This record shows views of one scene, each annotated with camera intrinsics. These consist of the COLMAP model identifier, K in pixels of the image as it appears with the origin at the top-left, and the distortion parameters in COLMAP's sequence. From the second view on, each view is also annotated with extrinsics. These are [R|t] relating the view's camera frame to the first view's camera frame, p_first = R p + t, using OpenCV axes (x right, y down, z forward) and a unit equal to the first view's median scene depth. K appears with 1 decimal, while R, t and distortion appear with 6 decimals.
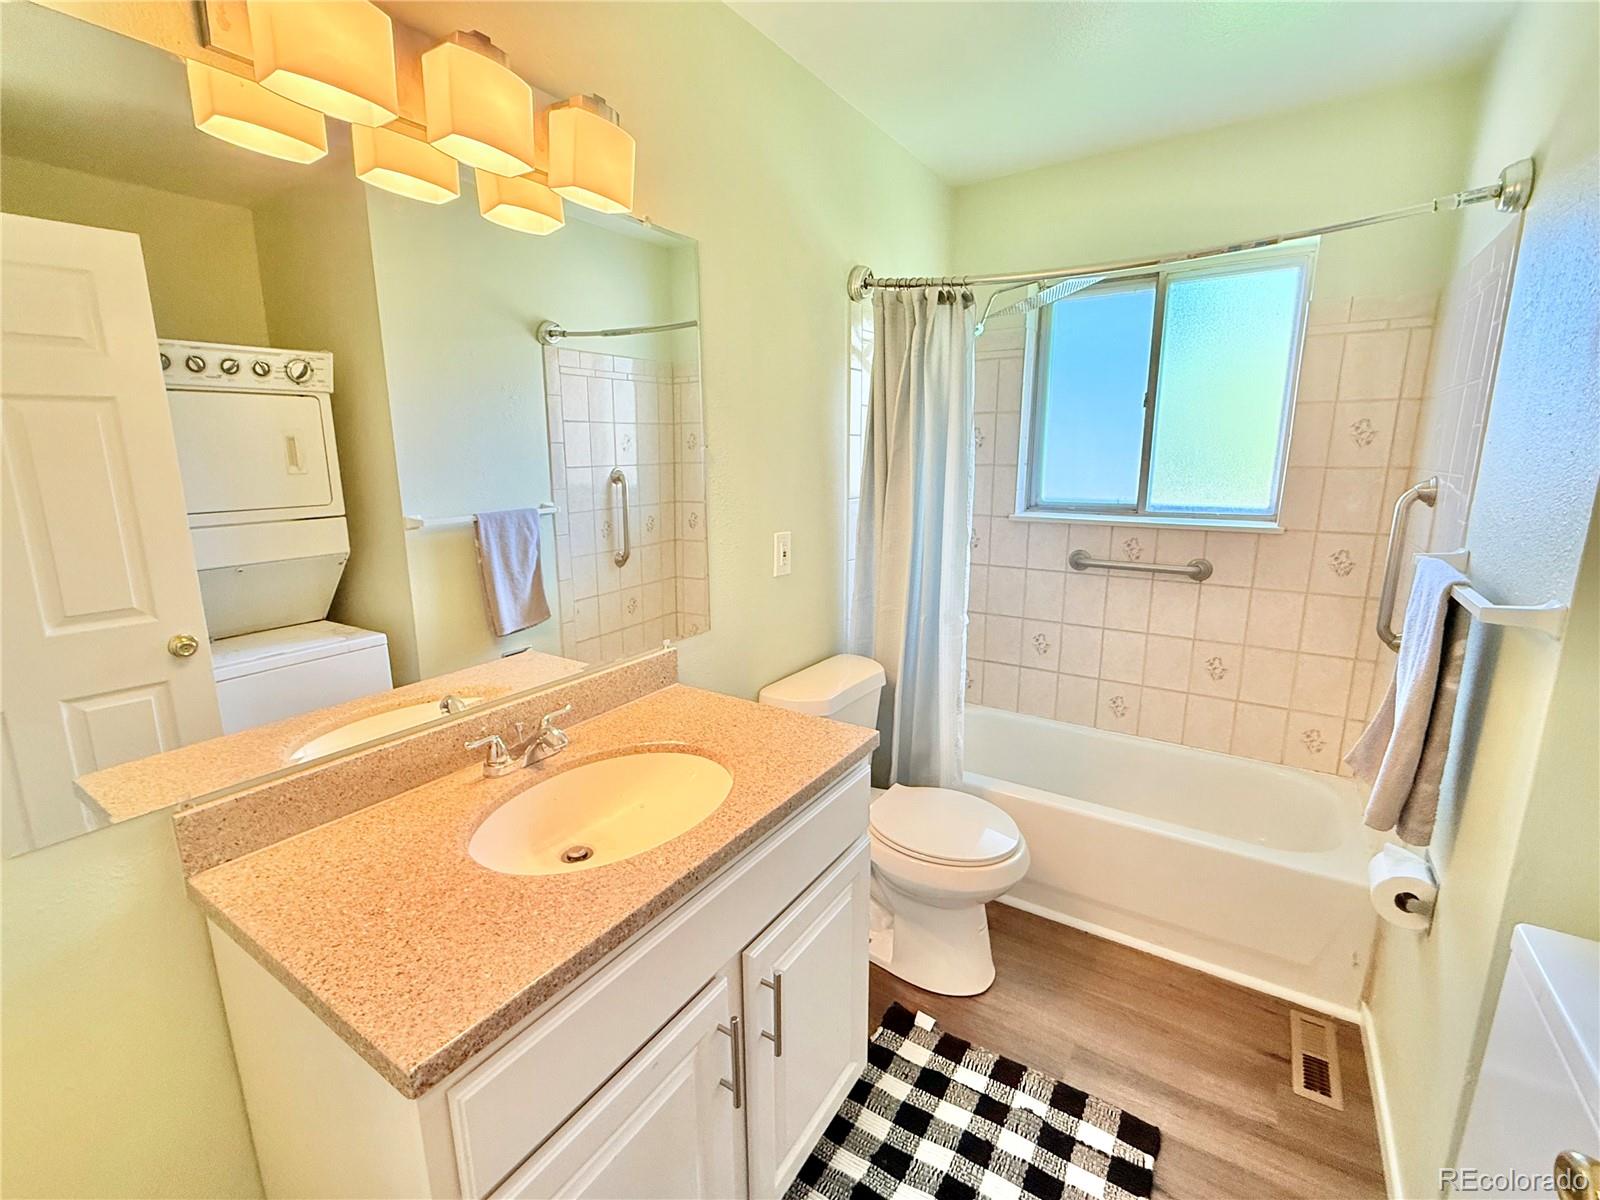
lens RADIAL K [[692.5, 0, 804.8], [0, 692.5, 605.3], [0, 0, 1]] dist [-0.002987, 0.000130]
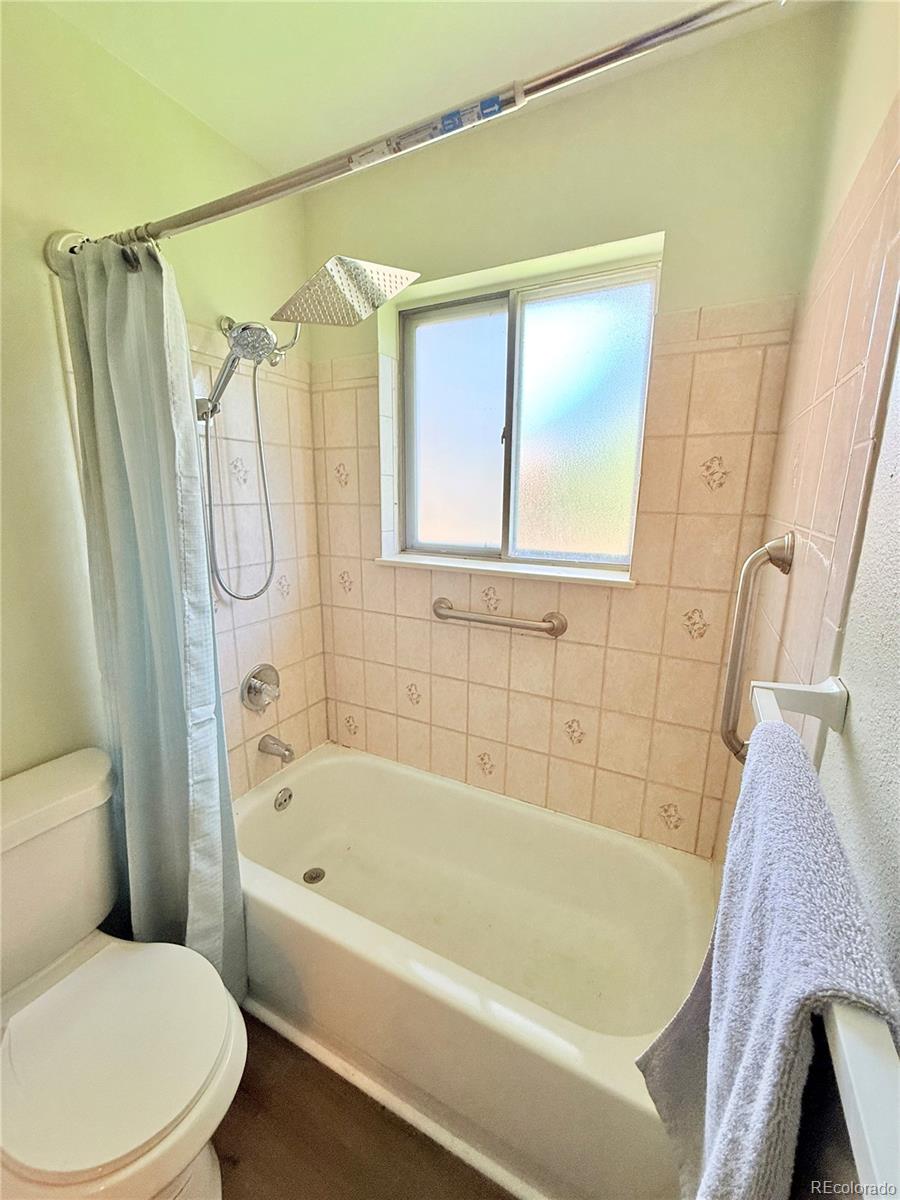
lens RADIAL K [[474.0, 0, 450.0], [0, 474.0, 600.0], [0, 0, 1]] dist [-0.005919, 0.000075]
pose [[0.994548, -0.005346, 0.104147, 0.372031], [0.005169, 0.999985, 0.001968, -0.085154], [-0.104156, -0.001419, 0.994560, 0.401558]]
